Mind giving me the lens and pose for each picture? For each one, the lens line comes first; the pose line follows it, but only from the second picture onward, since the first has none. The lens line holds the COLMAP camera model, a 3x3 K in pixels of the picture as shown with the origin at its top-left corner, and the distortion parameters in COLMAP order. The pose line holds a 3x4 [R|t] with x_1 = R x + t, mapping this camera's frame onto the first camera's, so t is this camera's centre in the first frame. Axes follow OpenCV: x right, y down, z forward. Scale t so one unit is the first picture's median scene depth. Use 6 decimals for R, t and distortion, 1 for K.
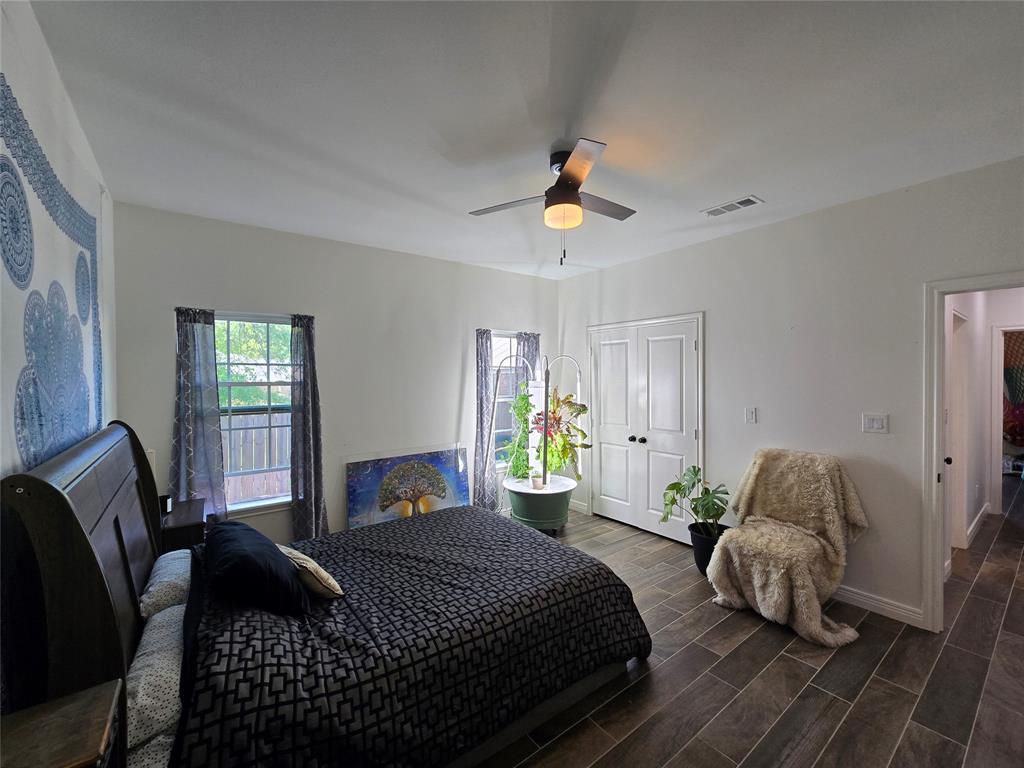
lens RADIAL K [[423.7, 0, 510.9], [0, 423.7, 382.9], [0, 0, 1]] dist [0.005081, -0.000085]
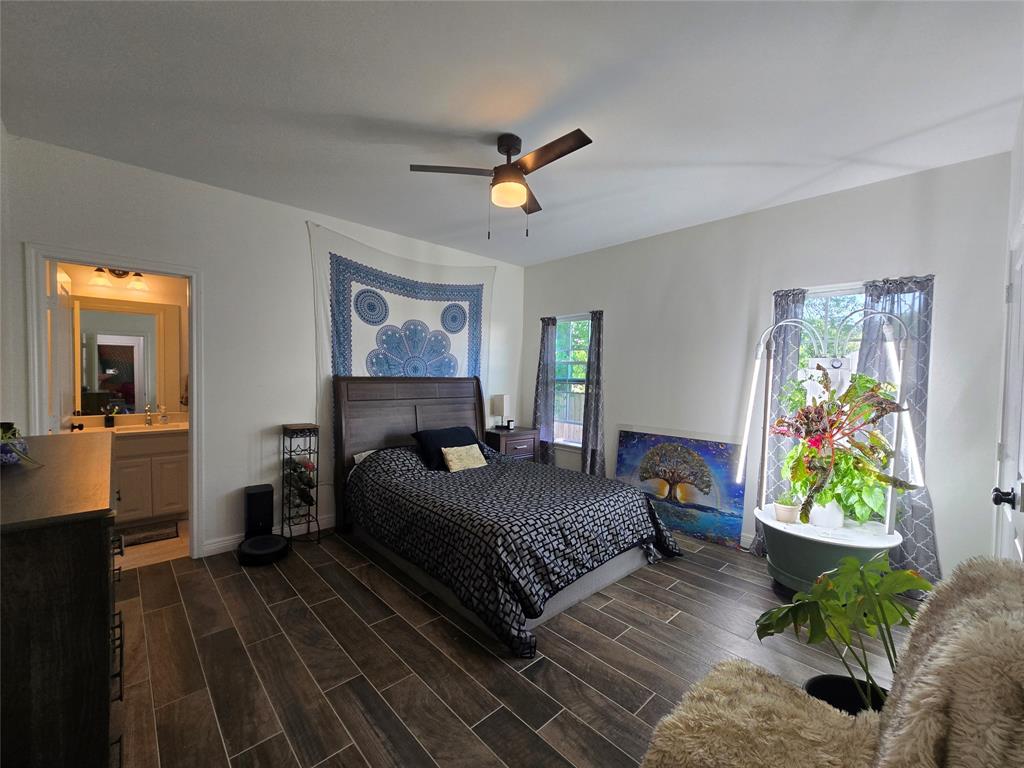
lens RADIAL K [[423.7, 0, 510.4], [0, 423.7, 386.8], [0, 0, 1]] dist [0.005081, -0.000085]
pose [[0.107814, 0.041475, -0.993306, 0.738760], [-0.031993, 0.998757, 0.038231, 0.031068], [0.993656, 0.027657, 0.109006, 0.547908]]
